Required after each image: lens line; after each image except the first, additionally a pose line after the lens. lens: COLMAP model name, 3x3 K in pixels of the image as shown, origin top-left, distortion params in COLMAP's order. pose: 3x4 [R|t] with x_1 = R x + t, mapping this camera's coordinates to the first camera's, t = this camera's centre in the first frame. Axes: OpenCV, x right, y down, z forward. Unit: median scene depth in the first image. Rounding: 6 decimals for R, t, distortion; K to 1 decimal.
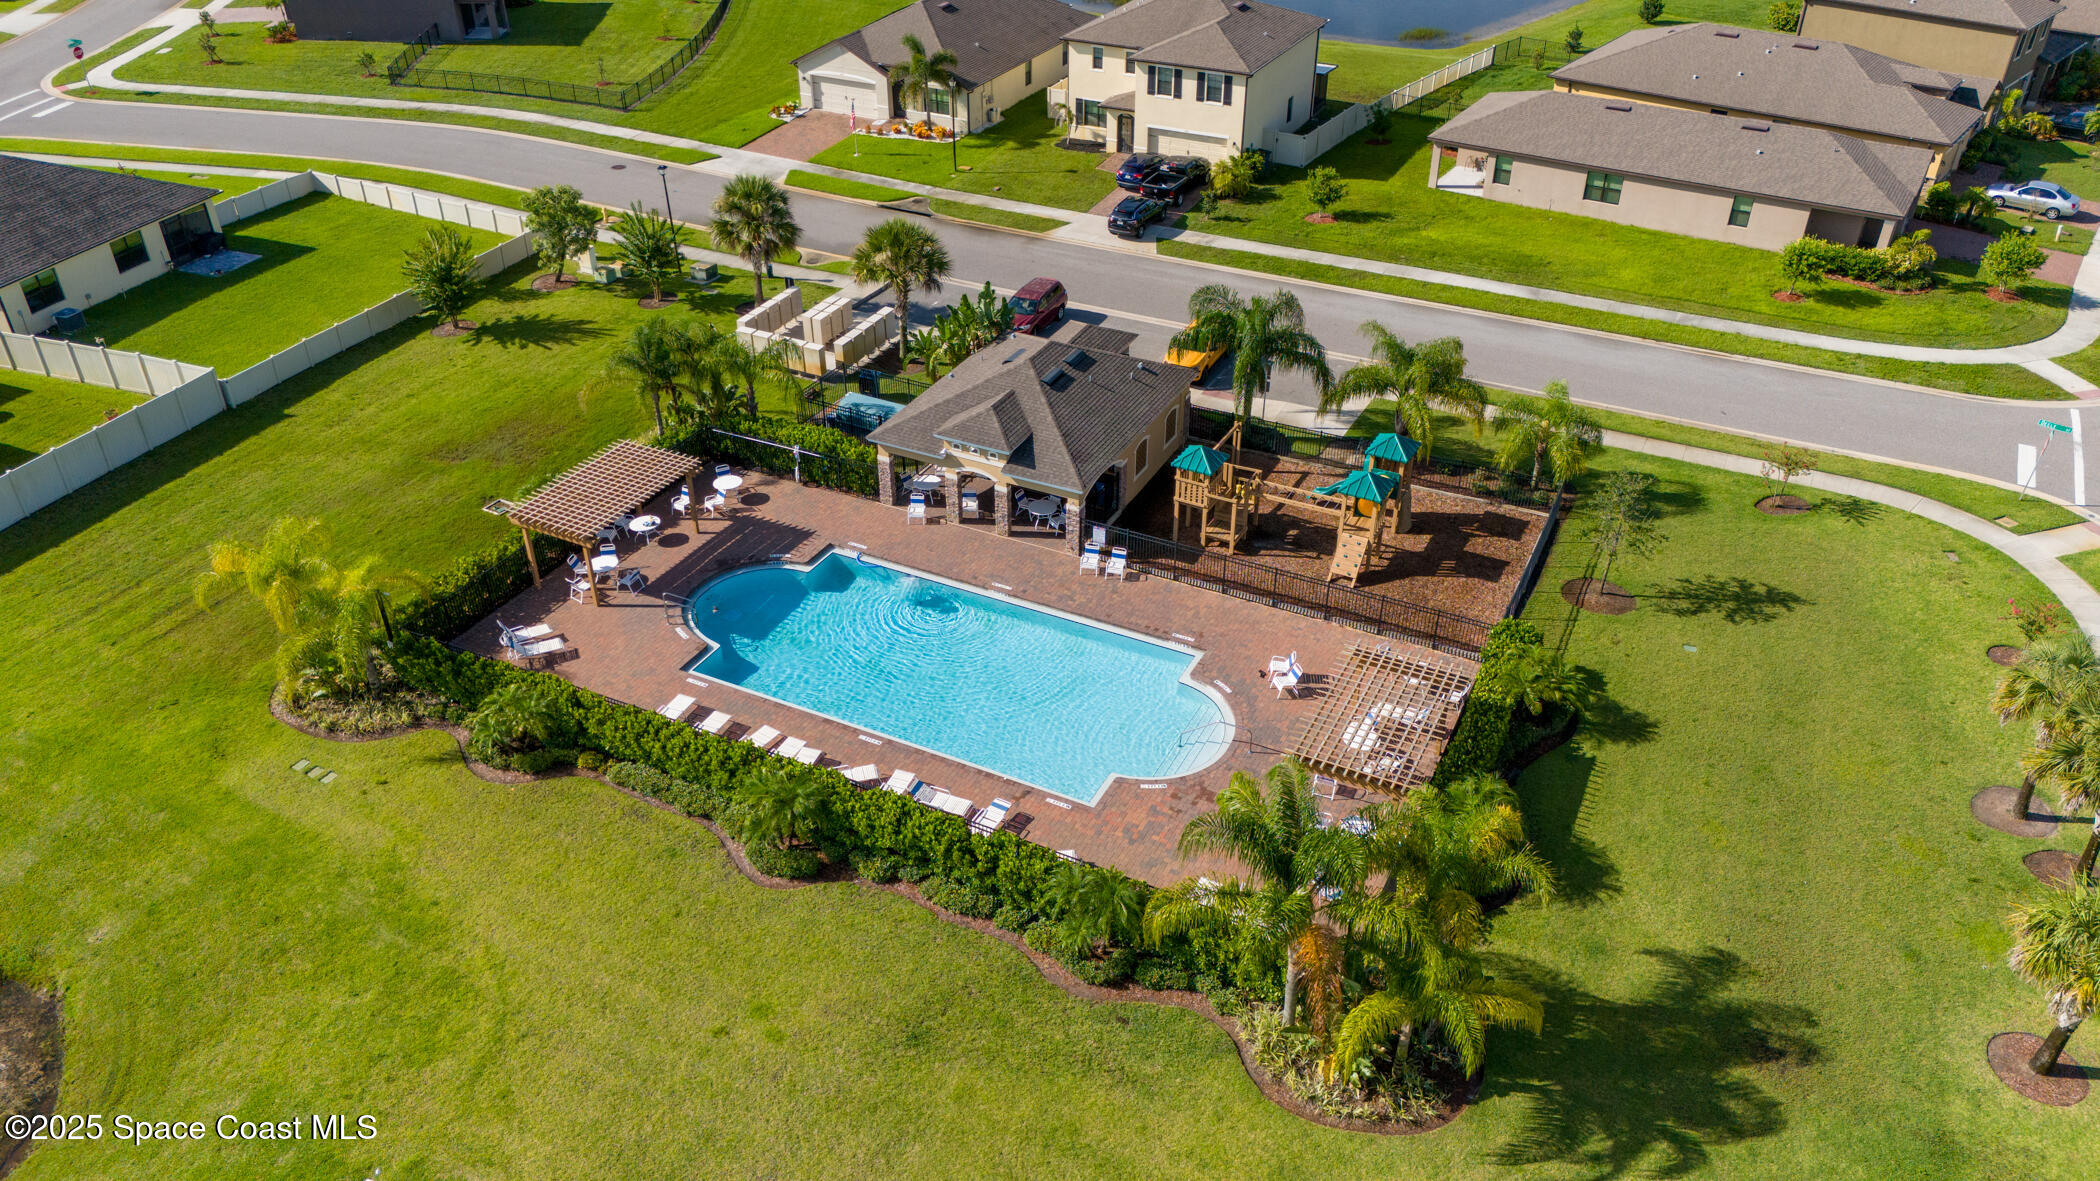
lens RADIAL K [[1562.9, 0, 1050.0], [0, 1562.9, 590.5], [0, 0, 1]] dist [0.115070, -0.143949]
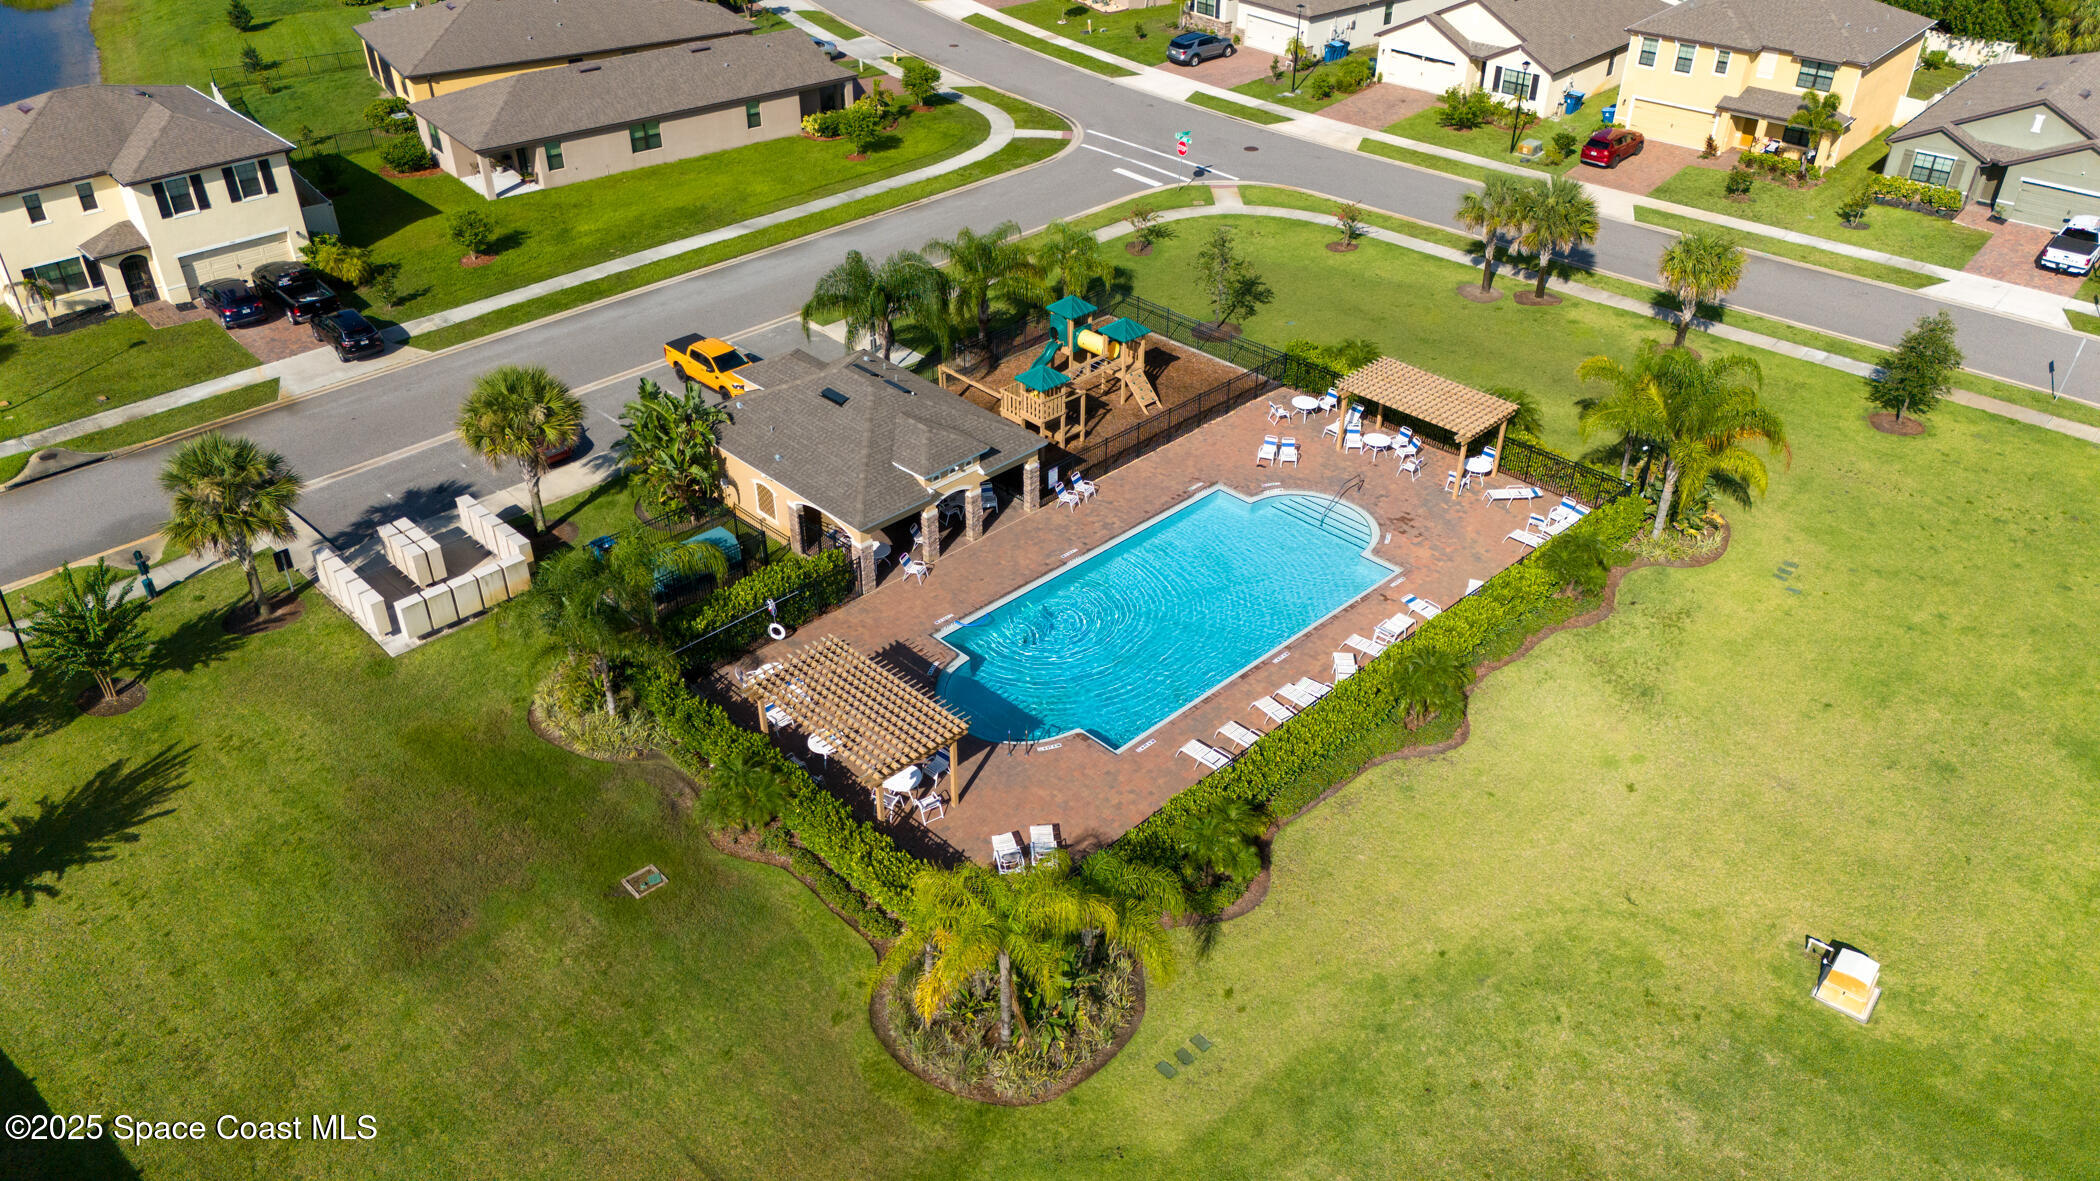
lens RADIAL K [[1562.9, 0, 1050.0], [0, 1562.9, 590.5], [0, 0, 1]] dist [0.115070, -0.143949]
pose [[0.326634, -0.524900, 0.785996, -0.560175], [0.520508, 0.794038, 0.313965, -0.205041], [-0.788911, 0.306566, 0.532575, 0.314229]]
